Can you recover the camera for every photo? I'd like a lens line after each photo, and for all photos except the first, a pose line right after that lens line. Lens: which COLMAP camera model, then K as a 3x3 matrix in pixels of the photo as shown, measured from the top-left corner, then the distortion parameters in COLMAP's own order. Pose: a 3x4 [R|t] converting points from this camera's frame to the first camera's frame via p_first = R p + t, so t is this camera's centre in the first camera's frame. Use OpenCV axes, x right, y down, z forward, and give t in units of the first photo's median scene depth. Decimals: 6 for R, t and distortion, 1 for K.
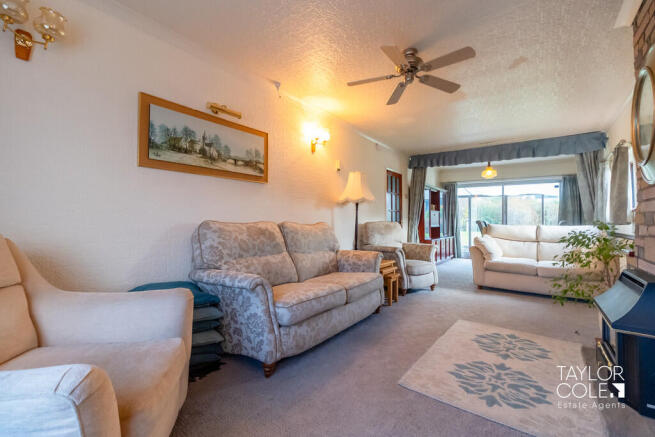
lens RADIAL K [[284.7, 0, 321.7], [0, 284.7, 218.0], [0, 0, 1]] dist [-0.003181, -0.001055]
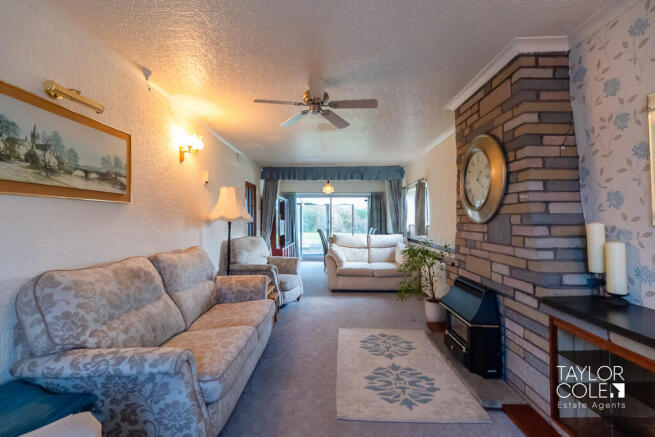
lens RADIAL K [[284.7, 0, 320.7], [0, 284.7, 217.4], [0, 0, 1]] dist [-0.003181, -0.001055]
pose [[0.815225, -0.007776, 0.579091, -0.237154], [0.007361, 0.999968, 0.003066, -0.092114], [-0.579097, 0.001763, 0.815257, 0.131972]]
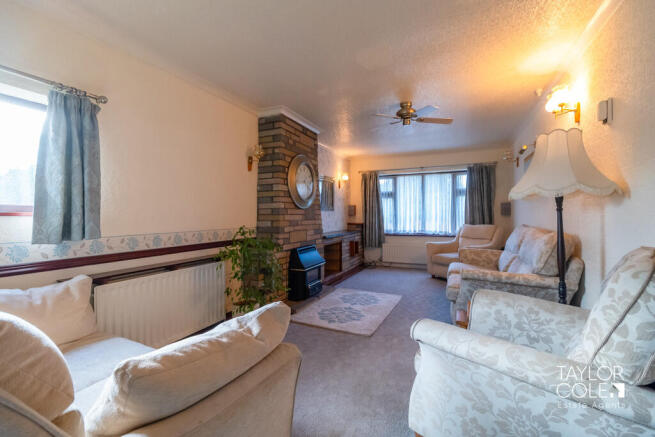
lens RADIAL K [[284.7, 0, 329.5], [0, 284.7, 217.0], [0, 0, 1]] dist [-0.003181, -0.001055]
pose [[-0.972978, 0.002195, -0.230886, 0.868476], [0.002312, 0.999997, -0.000235, -0.026602], [0.230885, -0.000763, -0.972981, 1.974957]]
